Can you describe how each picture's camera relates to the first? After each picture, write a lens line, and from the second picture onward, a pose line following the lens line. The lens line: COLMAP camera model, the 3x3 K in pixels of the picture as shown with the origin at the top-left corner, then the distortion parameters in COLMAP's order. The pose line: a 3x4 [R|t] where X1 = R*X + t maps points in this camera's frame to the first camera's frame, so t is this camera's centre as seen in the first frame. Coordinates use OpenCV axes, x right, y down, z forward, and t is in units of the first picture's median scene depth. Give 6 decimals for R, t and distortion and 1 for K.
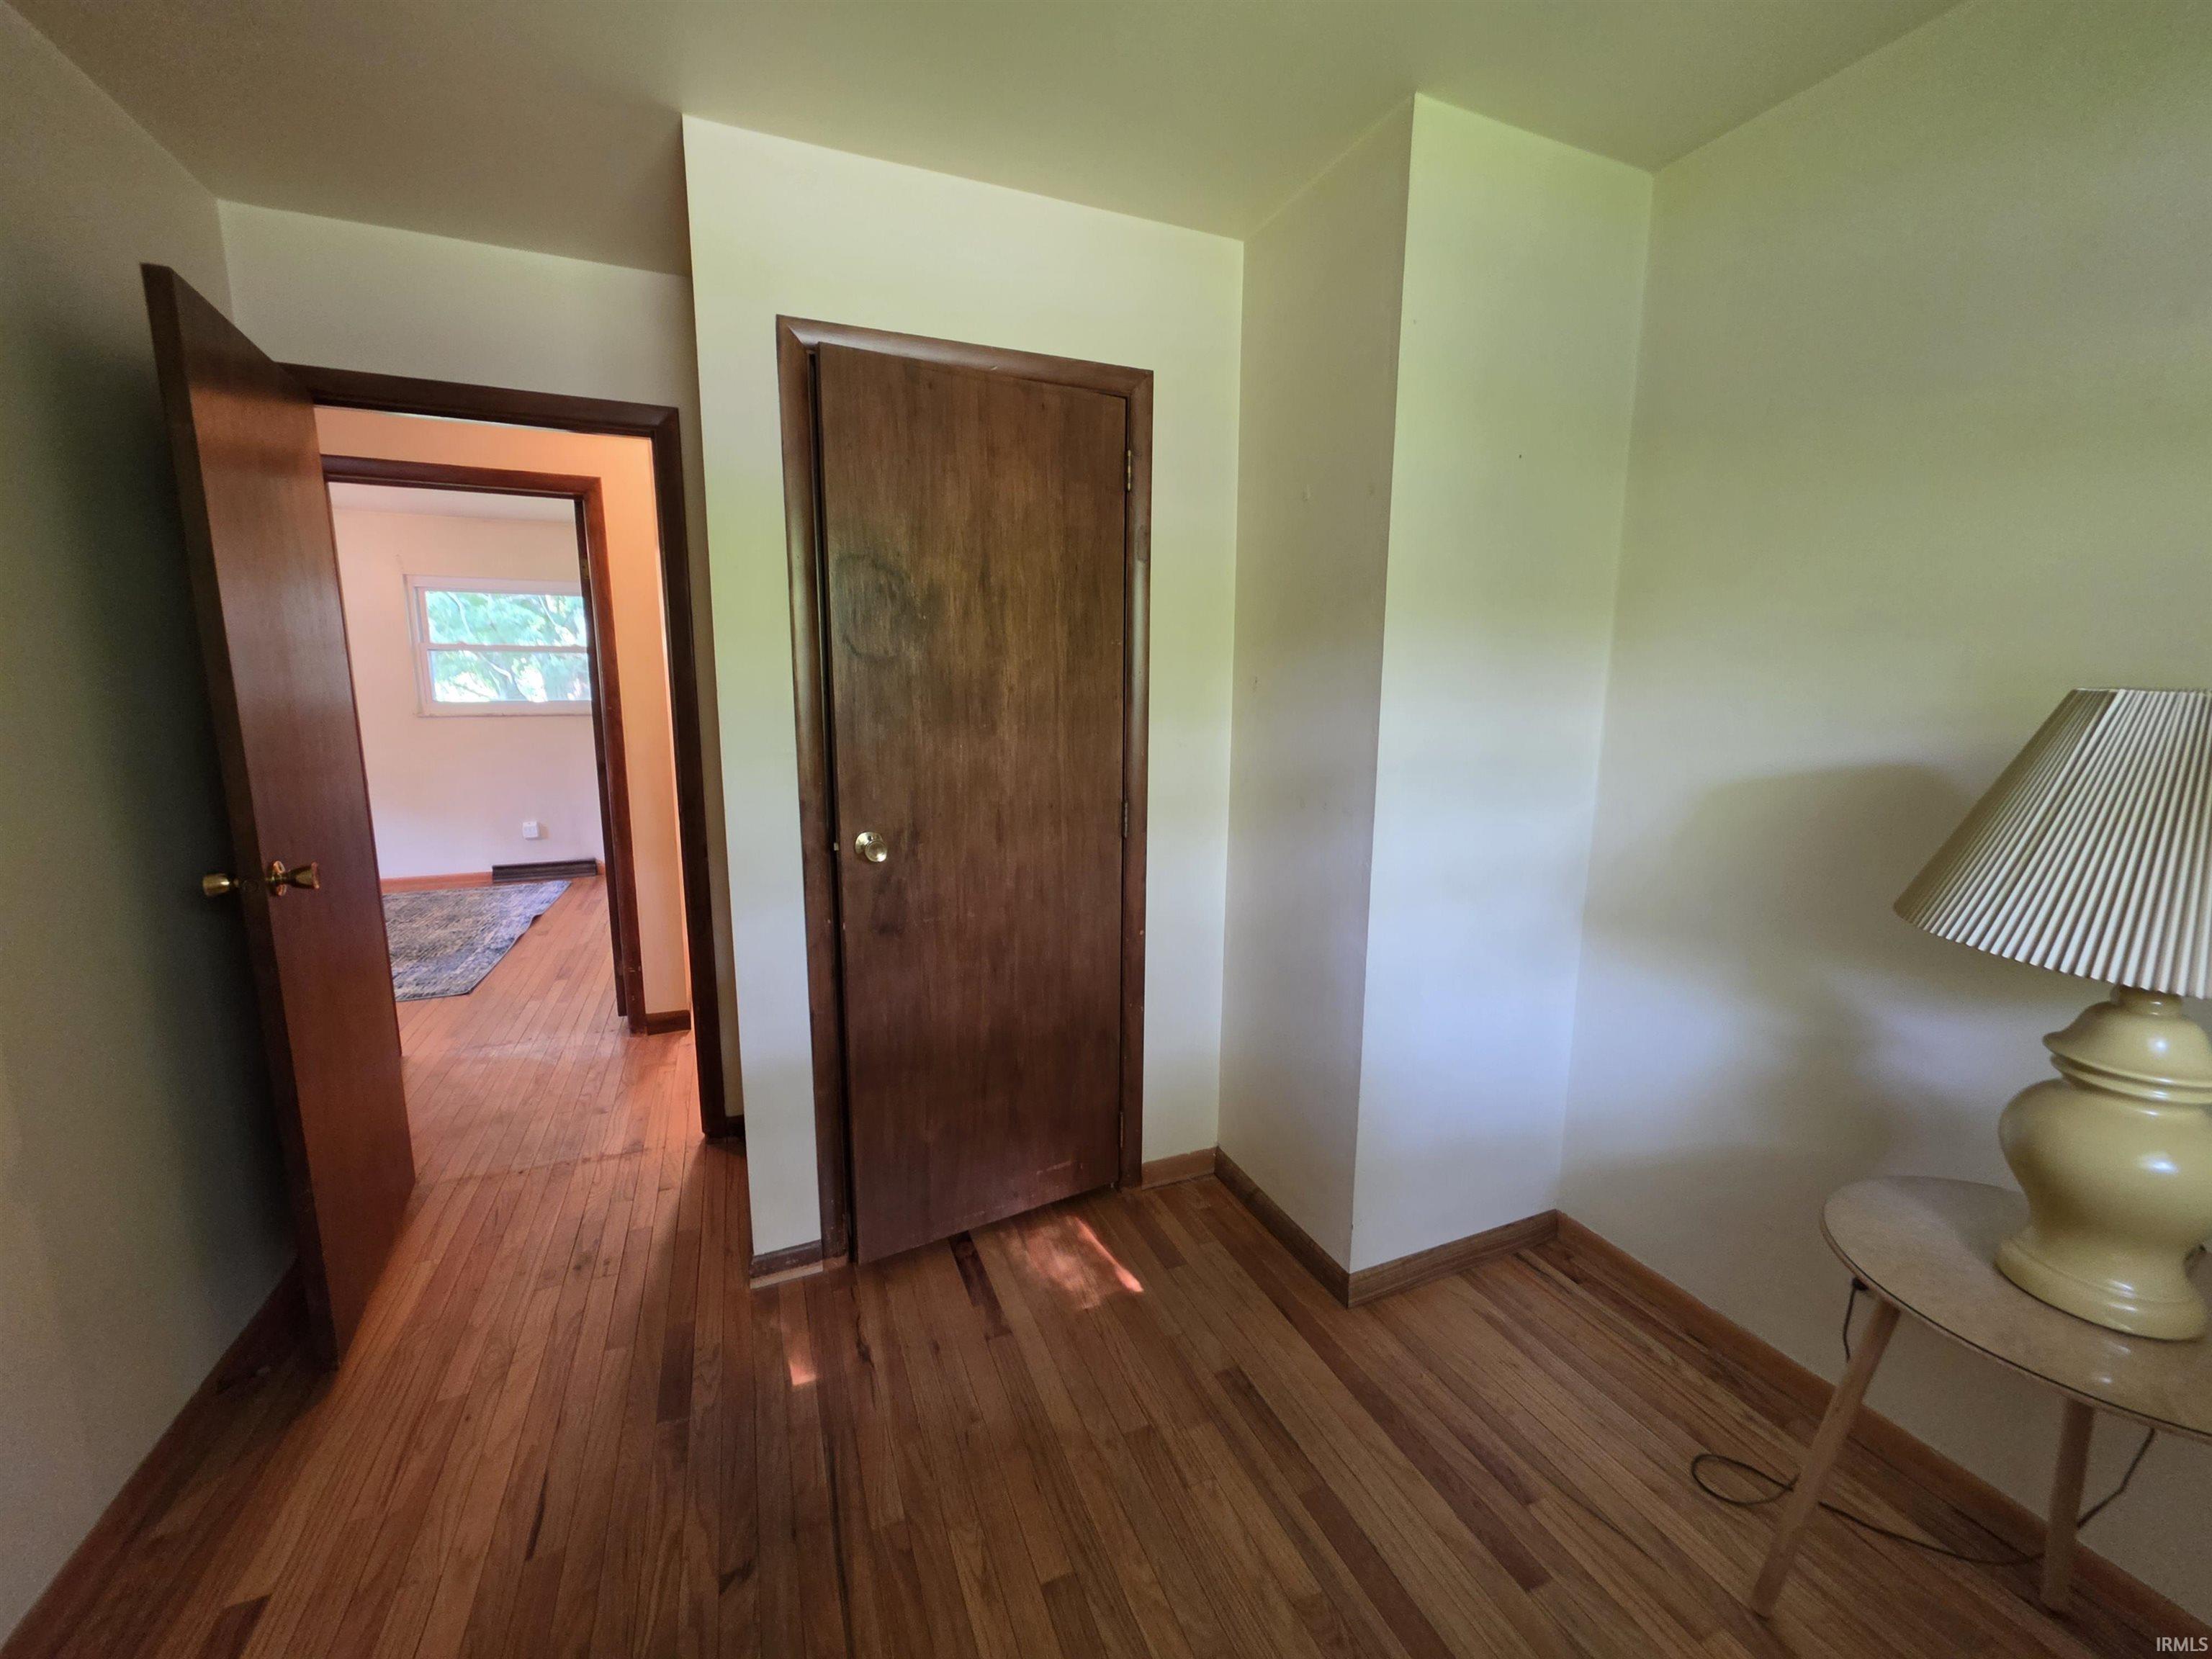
lens RADIAL K [[883.4, 0, 1105.6], [0, 883.4, 829.9], [0, 0, 1]] dist [-0.003766, 0.001224]
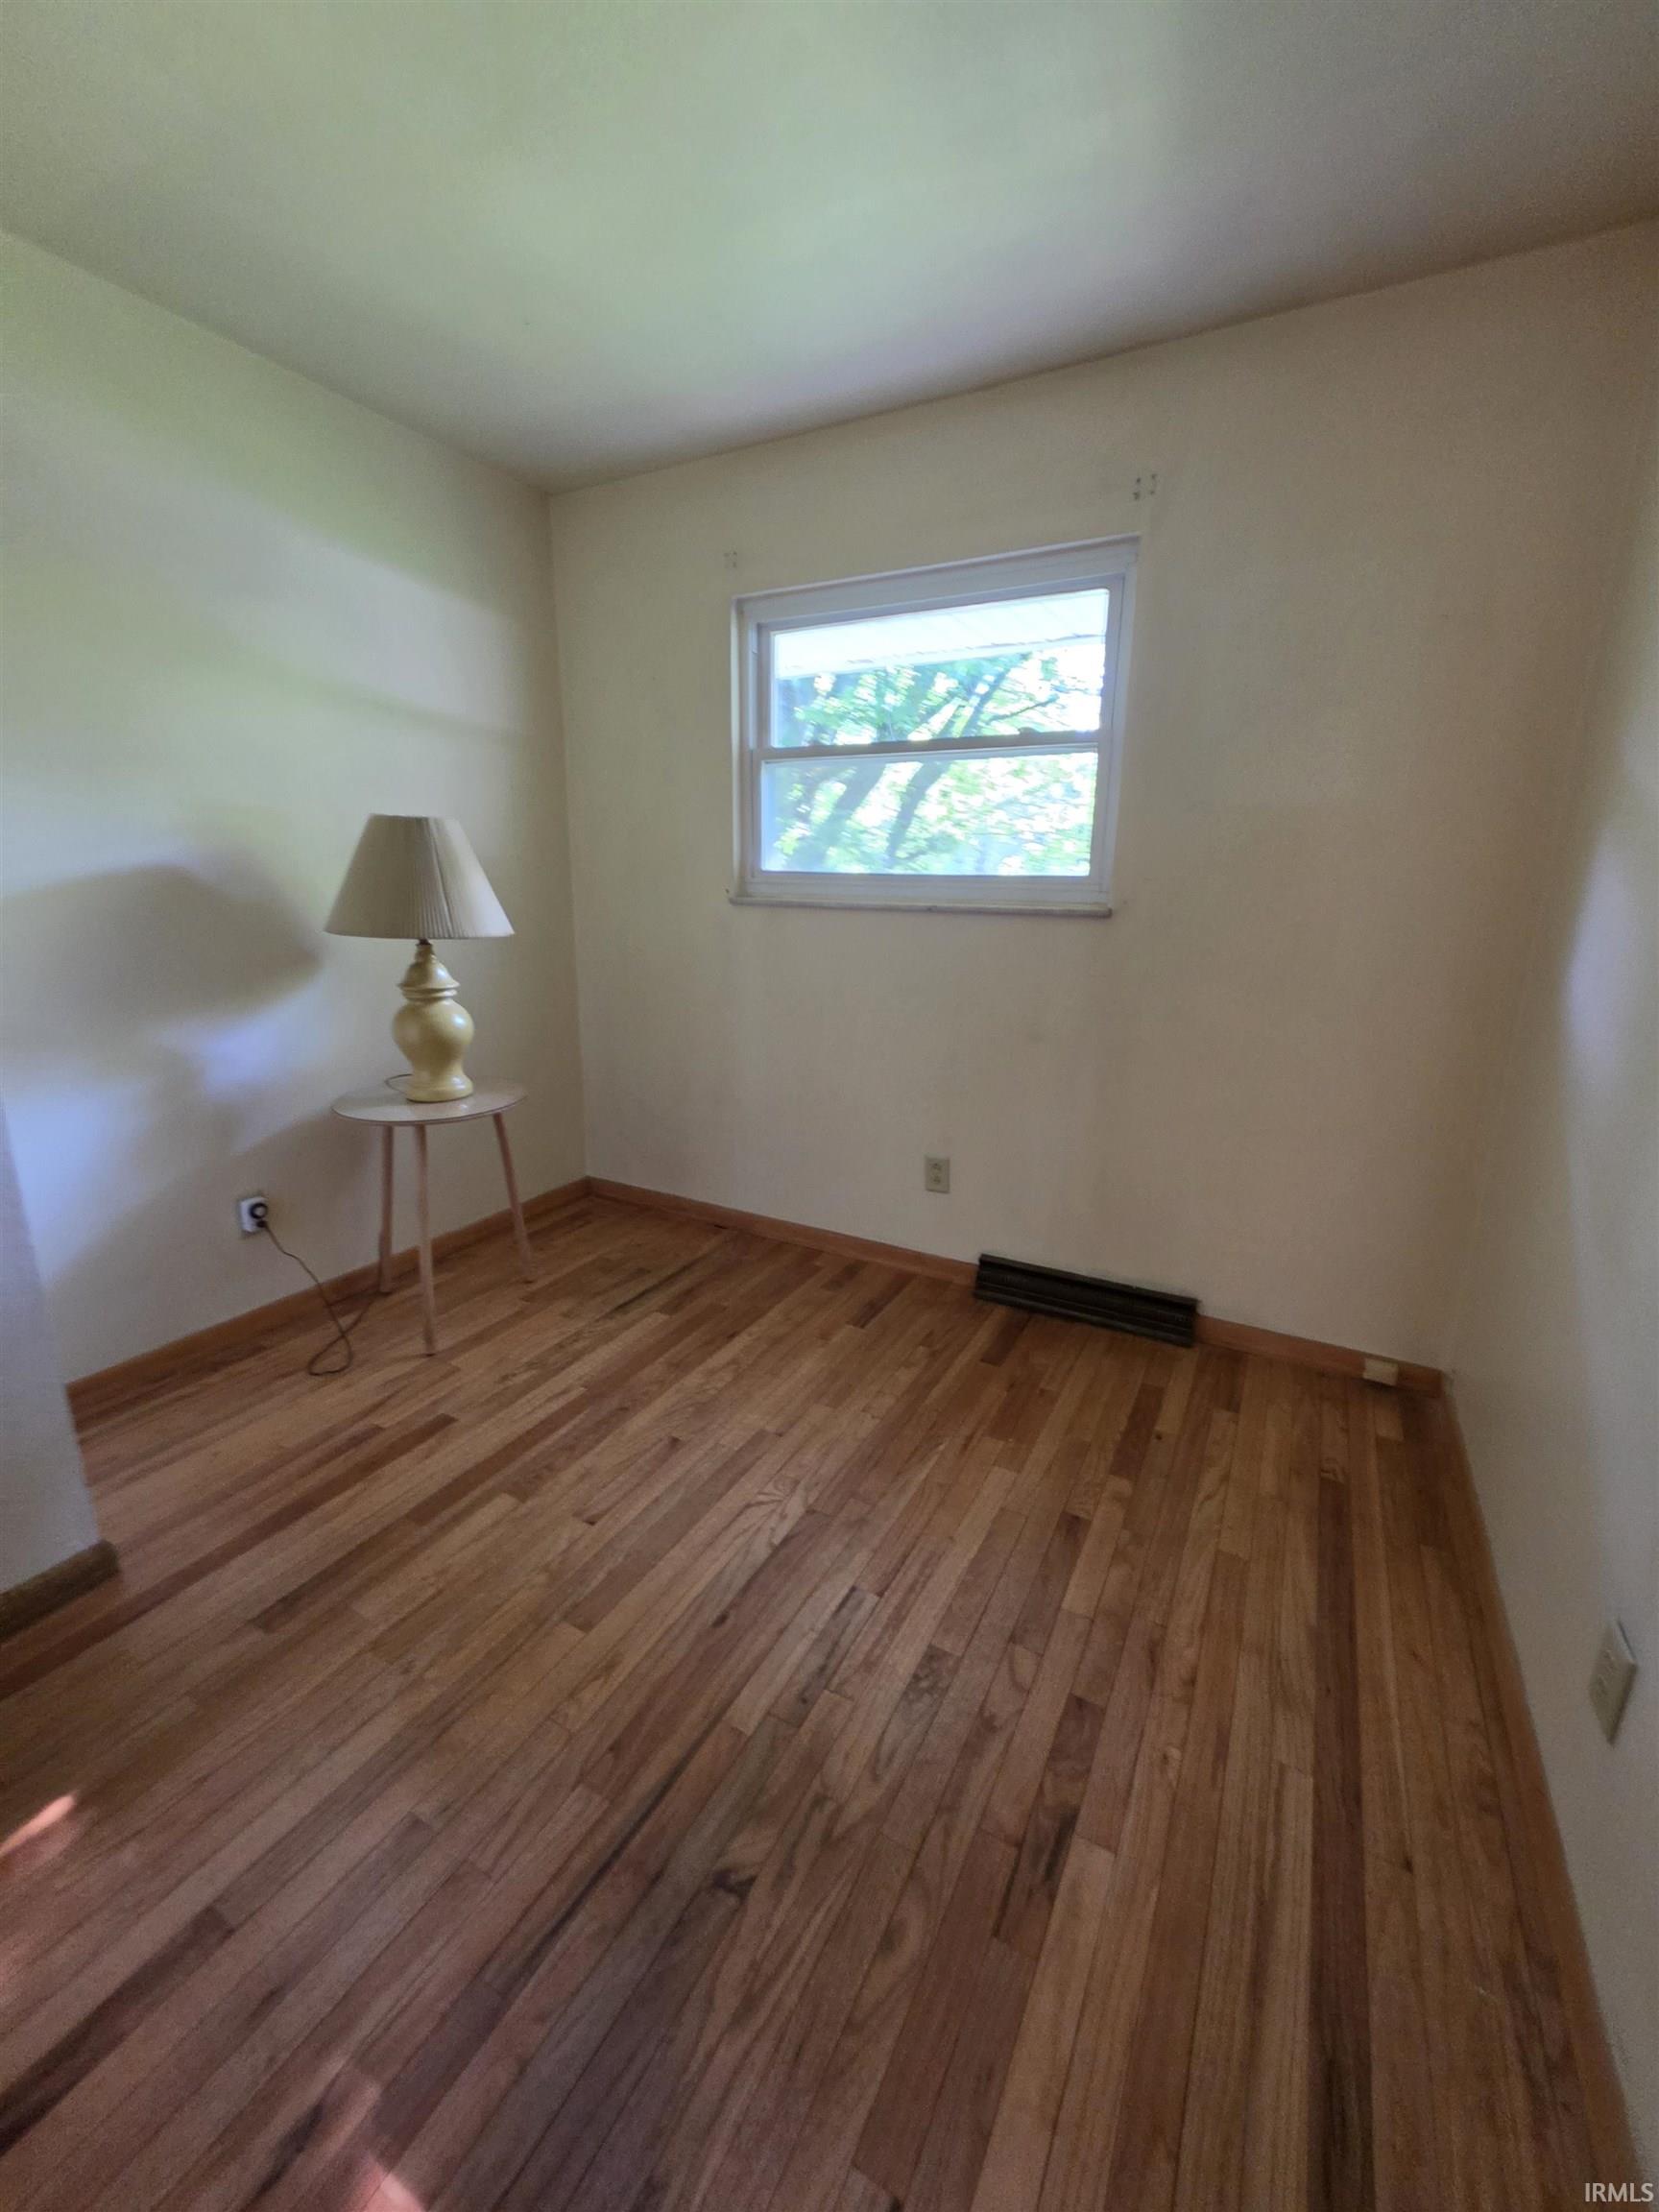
lens RADIAL K [[883.4, 0, 841.7], [0, 883.4, 1107.6], [0, 0, 1]] dist [-0.003766, 0.001224]
pose [[-0.634606, -0.209928, 0.743778, -0.844756], [0.103940, 0.930474, 0.351305, -0.092329], [-0.765814, 0.300249, -0.568665, 1.048789]]
